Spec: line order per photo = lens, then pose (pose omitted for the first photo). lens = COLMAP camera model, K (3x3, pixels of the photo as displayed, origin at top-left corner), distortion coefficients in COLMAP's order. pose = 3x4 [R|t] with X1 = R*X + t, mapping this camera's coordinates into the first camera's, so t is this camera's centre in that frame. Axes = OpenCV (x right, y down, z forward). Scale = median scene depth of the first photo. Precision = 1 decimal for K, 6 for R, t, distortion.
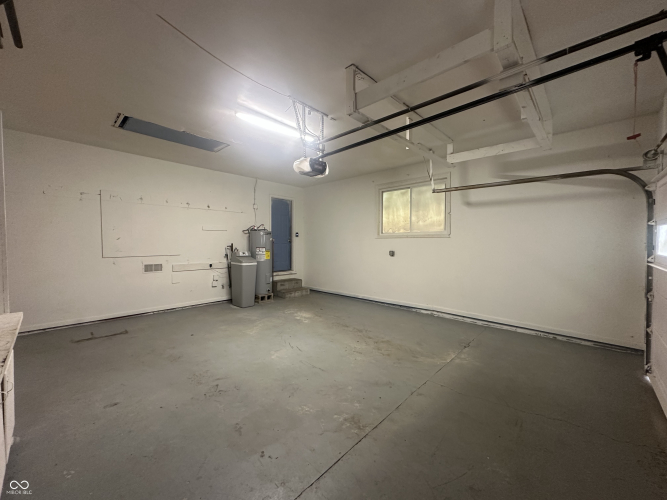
lens RADIAL K [[265.8, 0, 332.7], [0, 265.8, 247.4], [0, 0, 1]] dist [0.002570, 0.000273]
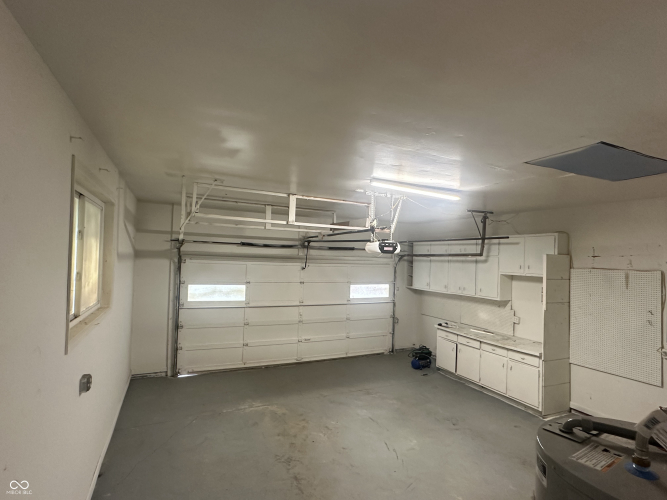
lens RADIAL K [[351.7, 0, 333.4], [0, 351.7, 249.8], [0, 0, 1]] dist [-0.000954, -0.000119]
pose [[-0.930560, -0.026575, 0.365173, -0.386540], [-0.028444, 0.999595, 0.000262, -0.268994], [-0.365032, -0.010143, -0.930940, 2.254263]]
